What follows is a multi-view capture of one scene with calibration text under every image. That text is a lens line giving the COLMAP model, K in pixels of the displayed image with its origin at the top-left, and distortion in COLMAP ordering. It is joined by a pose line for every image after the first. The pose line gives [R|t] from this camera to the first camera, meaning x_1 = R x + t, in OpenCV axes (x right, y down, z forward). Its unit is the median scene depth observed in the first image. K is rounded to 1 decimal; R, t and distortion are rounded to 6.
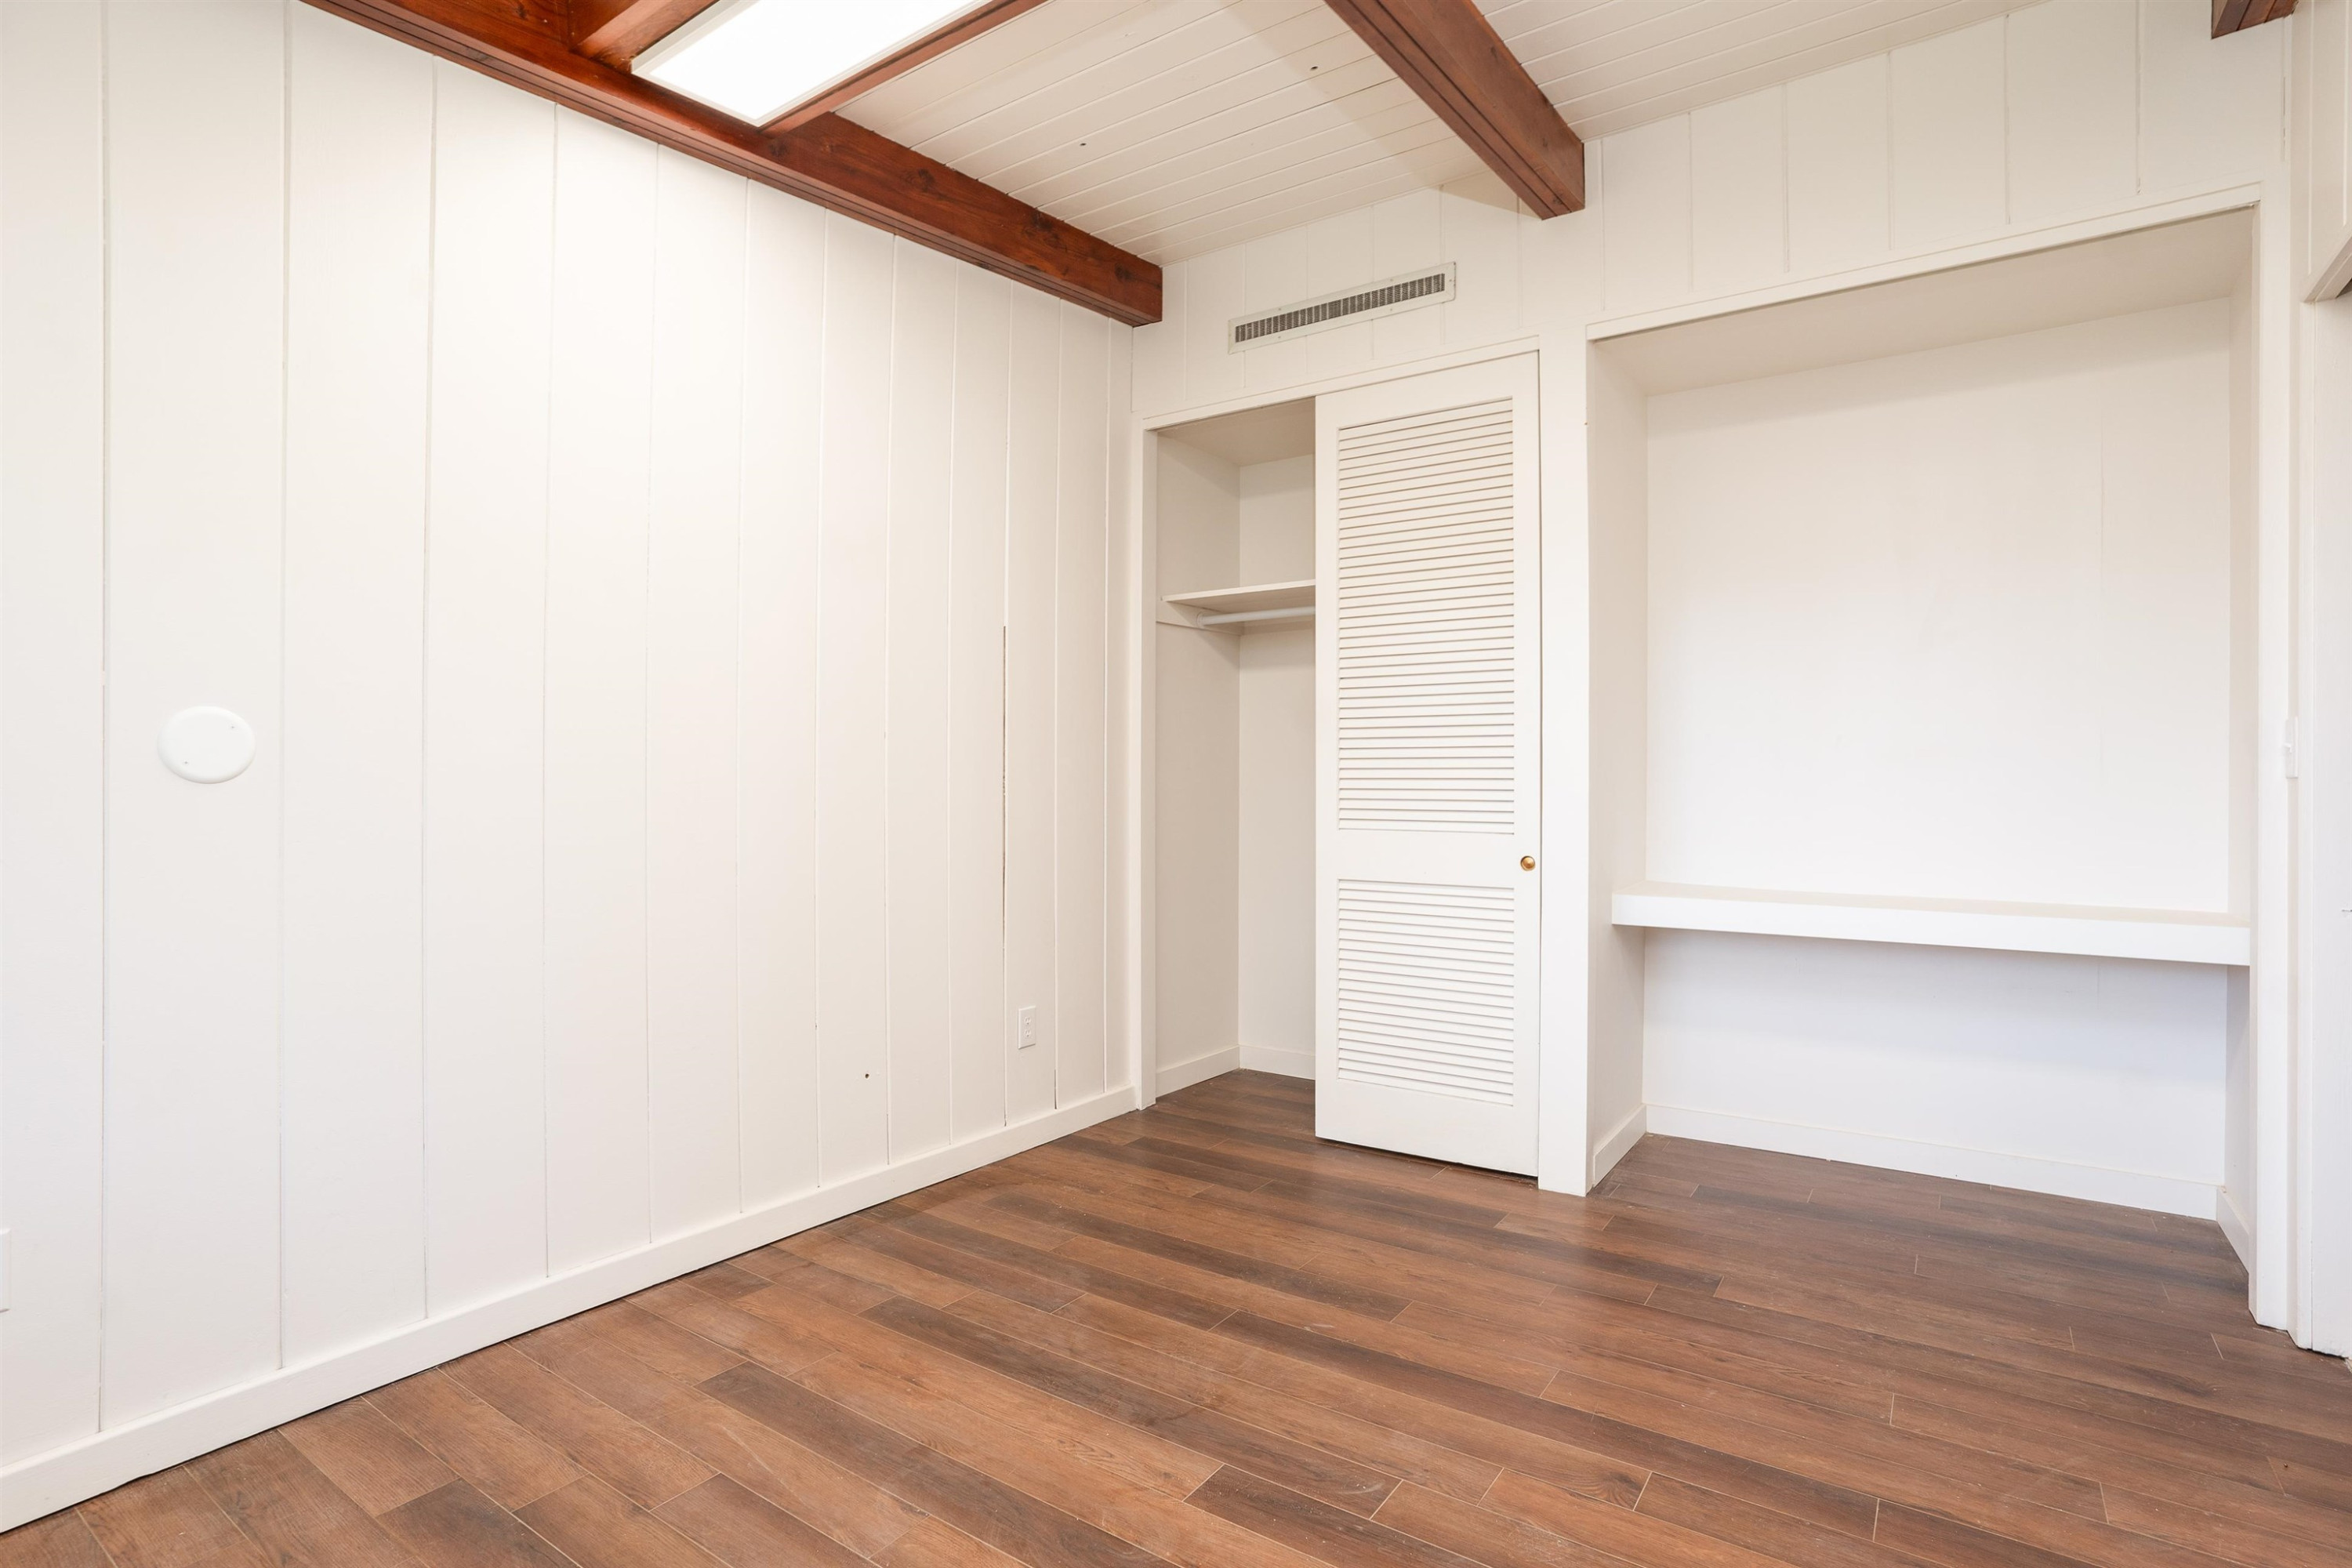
lens RADIAL K [[1185.5, 0, 1179.1], [0, 1185.5, 777.9], [0, 0, 1]] dist [-0.022155, 0.011499]
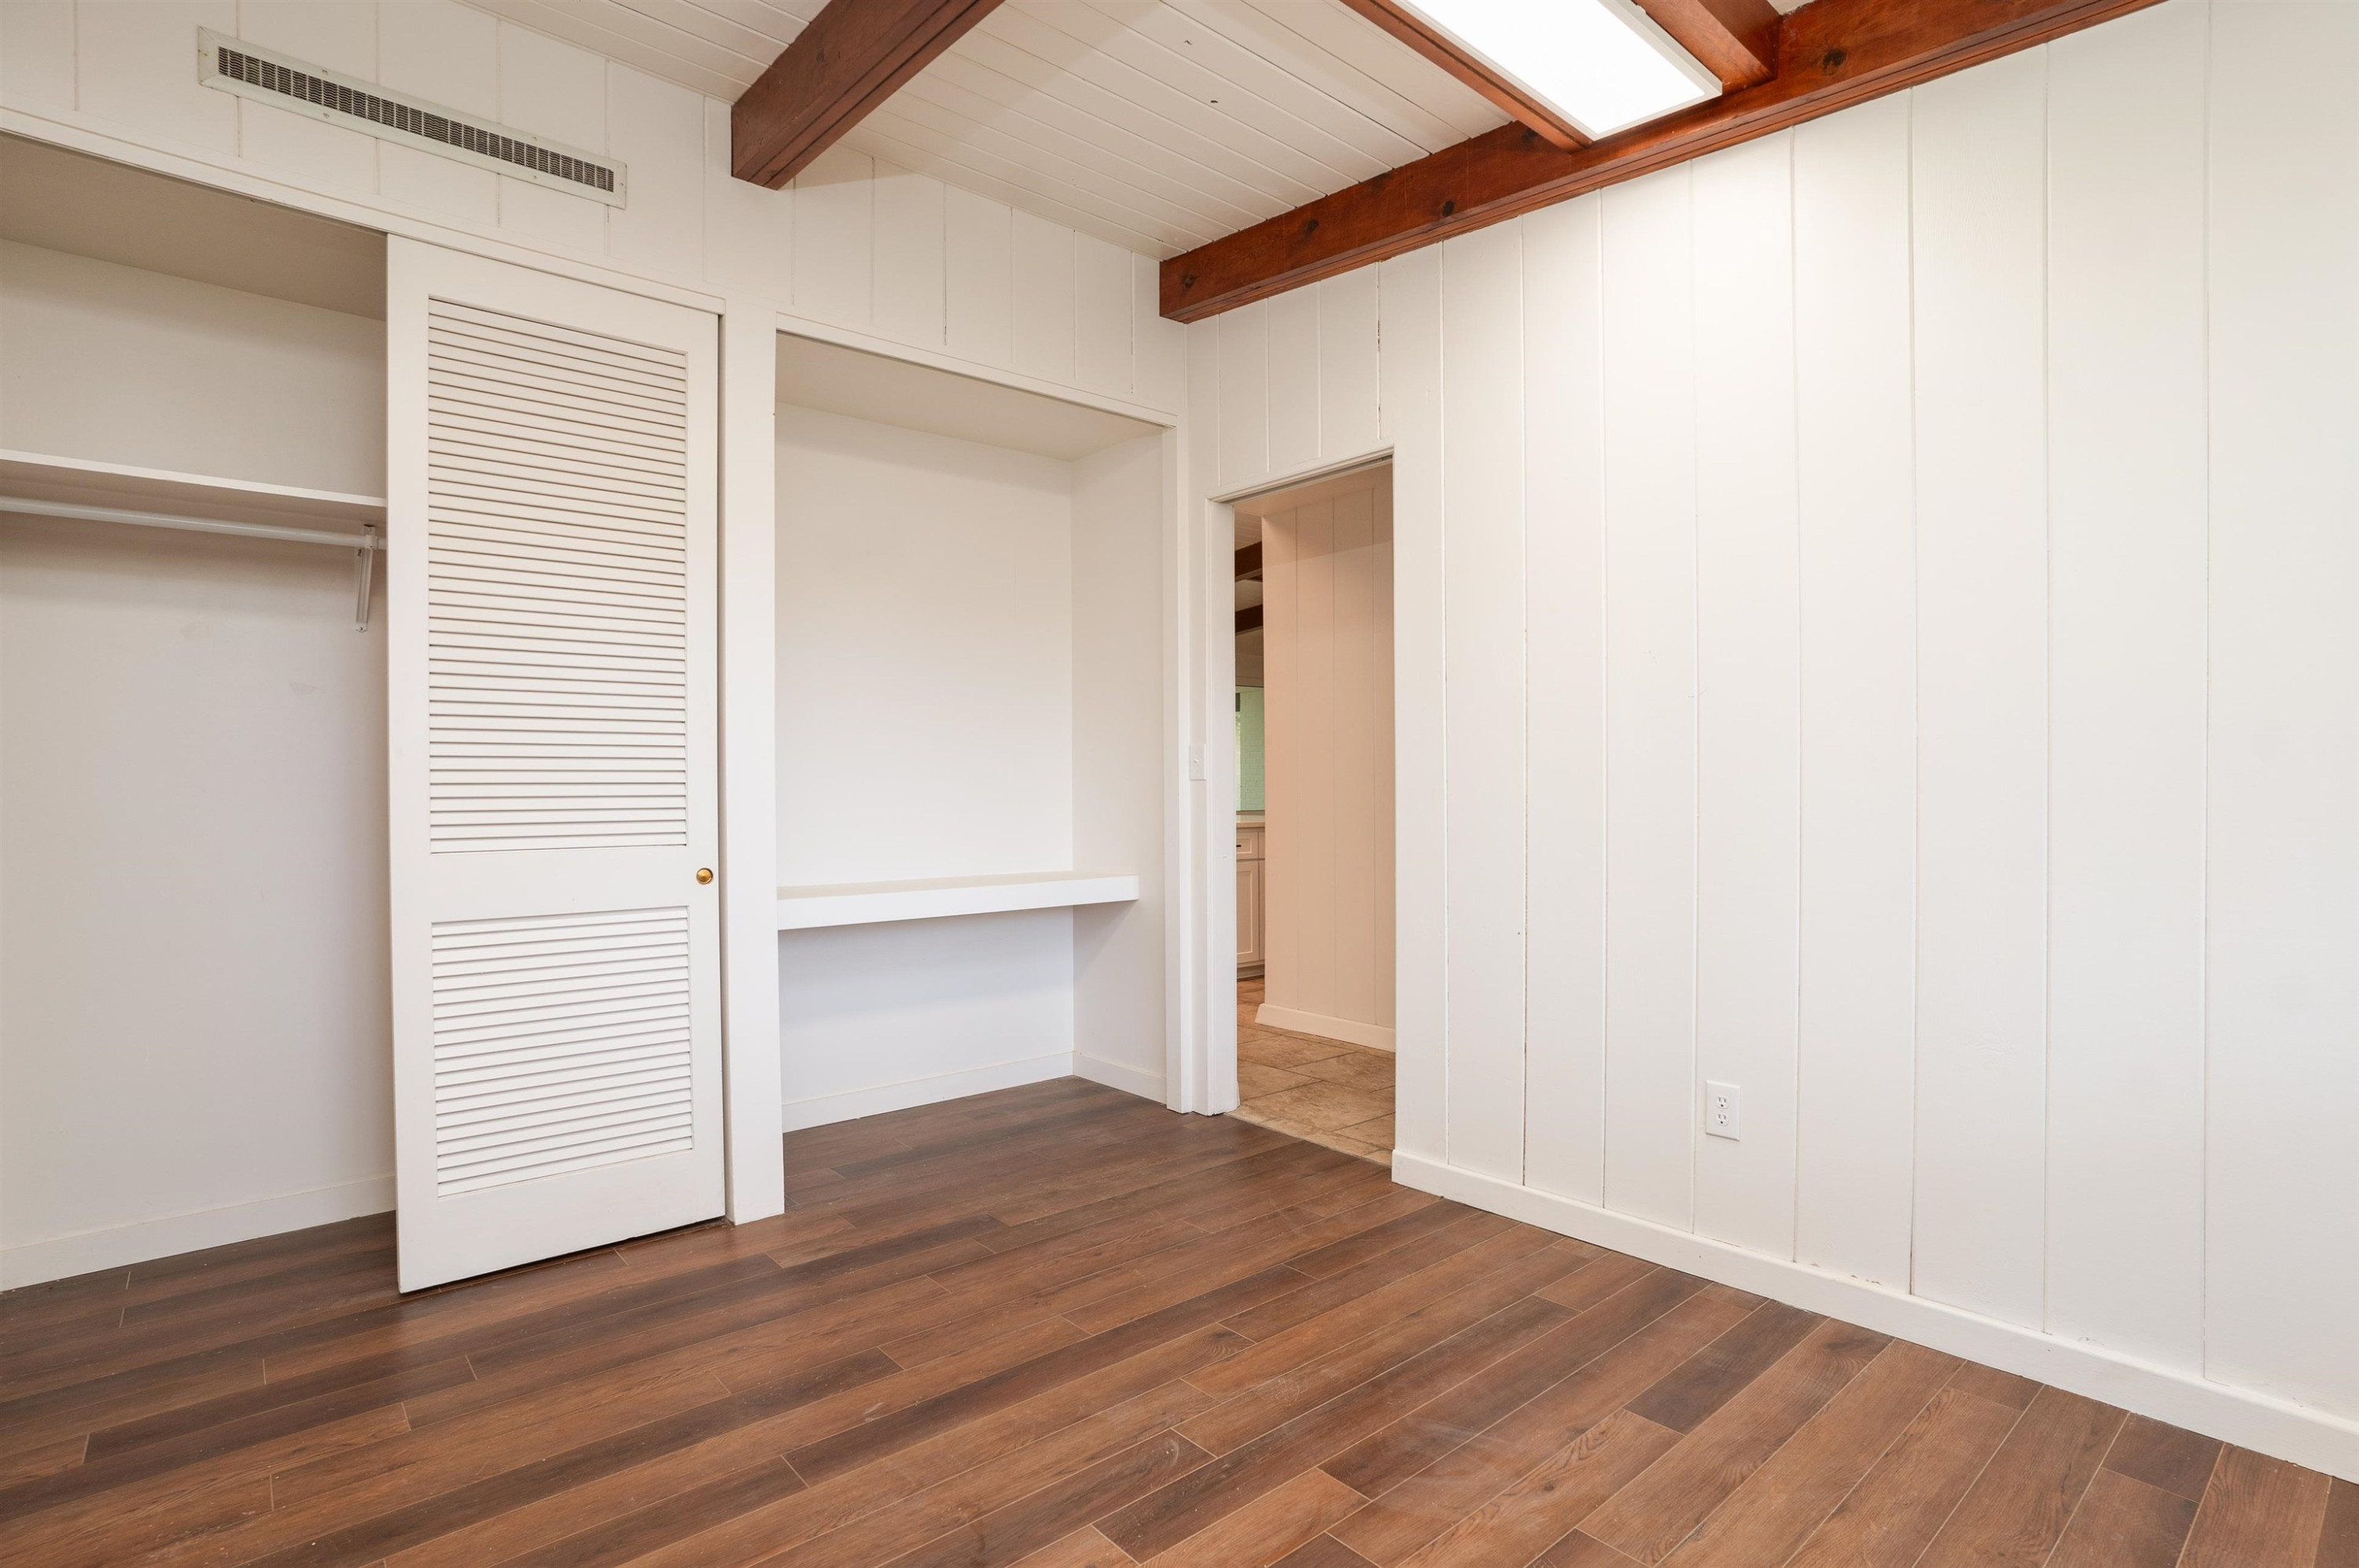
lens RADIAL K [[1189.0, 0, 1195.4], [0, 1189.0, 797.5], [0, 0, 1]] dist [-0.022155, 0.011499]
pose [[0.228937, -0.007258, 0.973414, -0.624757], [-0.001236, 0.999969, 0.007746, 0.003342], [-0.973441, -0.002976, 0.228921, 0.527228]]
